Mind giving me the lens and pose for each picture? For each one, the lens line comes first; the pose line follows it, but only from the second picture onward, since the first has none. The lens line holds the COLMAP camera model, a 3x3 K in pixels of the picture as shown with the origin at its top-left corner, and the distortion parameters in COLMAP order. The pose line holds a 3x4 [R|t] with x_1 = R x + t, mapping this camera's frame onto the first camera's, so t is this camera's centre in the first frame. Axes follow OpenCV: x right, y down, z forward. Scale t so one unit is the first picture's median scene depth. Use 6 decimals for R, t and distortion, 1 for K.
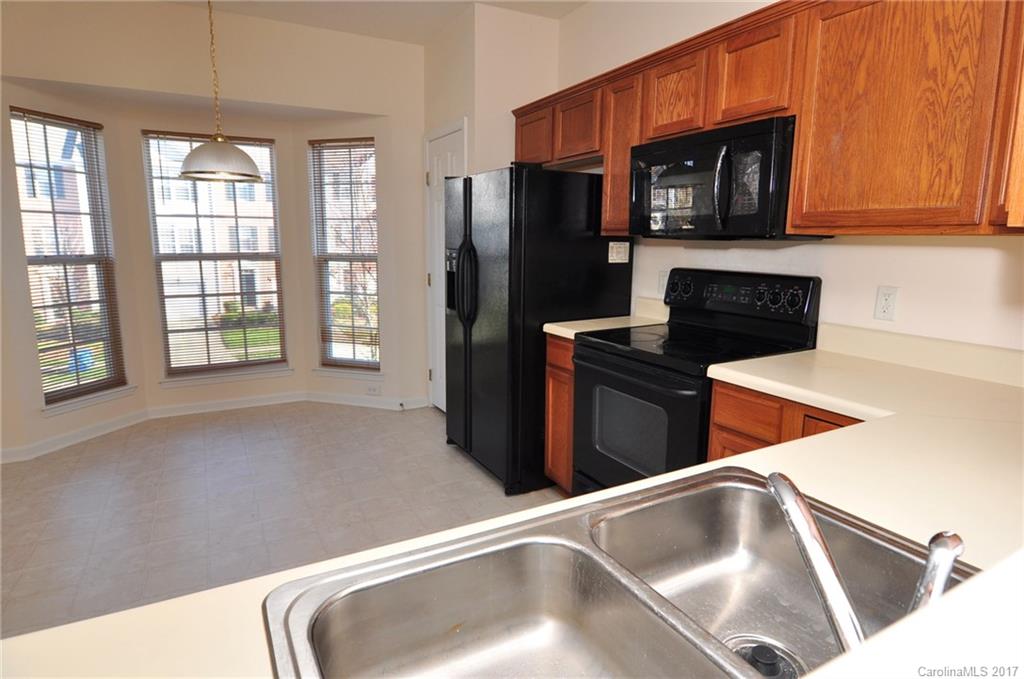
lens RADIAL K [[570.1, 0, 502.7], [0, 570.1, 337.9], [0, 0, 1]] dist [0.001014, -0.000226]
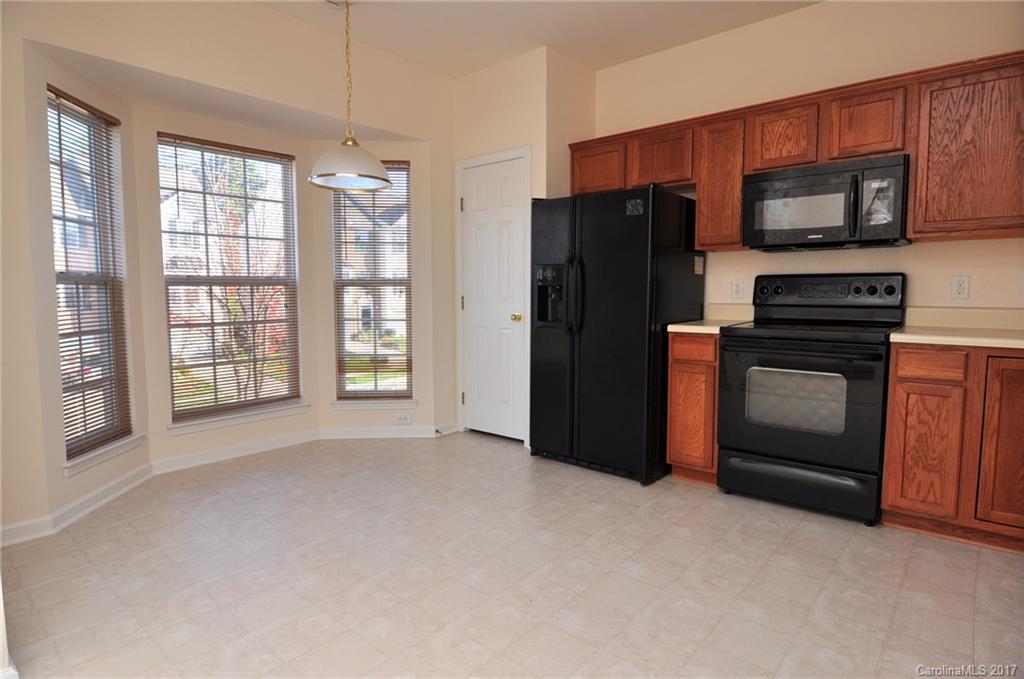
lens RADIAL K [[556.2, 0, 512.0], [0, 556.2, 339.5], [0, 0, 1]] dist [-0.013159, -0.001925]
pose [[0.929873, -0.039381, 0.365767, -0.511460], [0.071384, 0.994672, -0.074383, 0.052945], [-0.360889, 0.095277, 0.927729, 0.075656]]
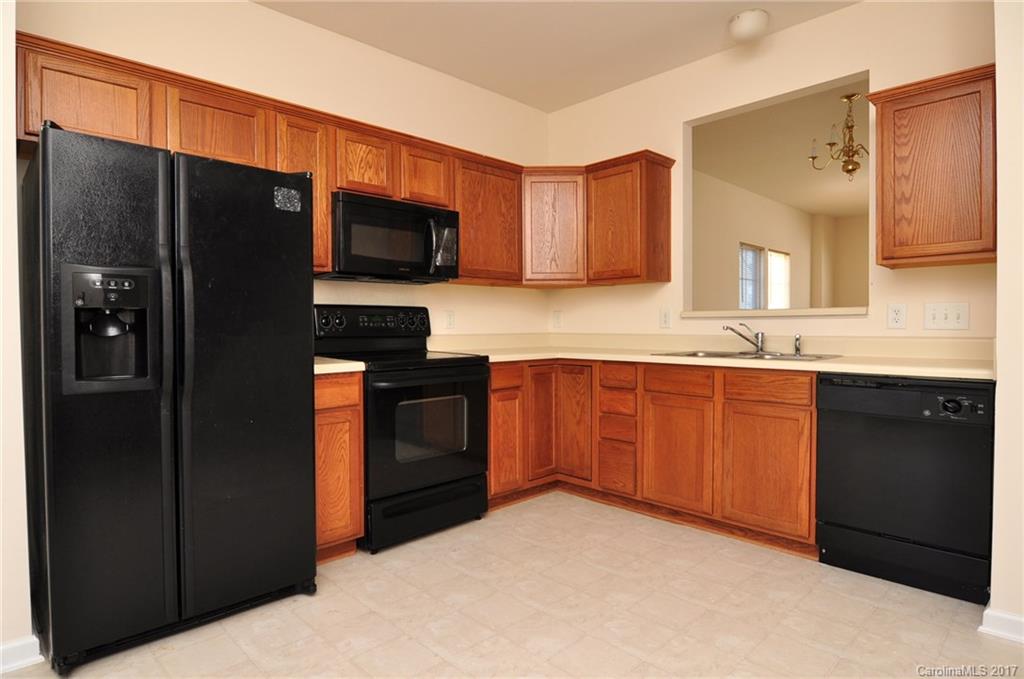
lens RADIAL K [[556.2, 0, 512.0], [0, 556.2, 339.5], [0, 0, 1]] dist [-0.013159, -0.001925]
pose [[-0.285273, -0.028848, 0.958012, -0.658723], [0.170076, 0.982160, 0.080220, -0.062595], [-0.943236, 0.185819, -0.275278, 0.762337]]
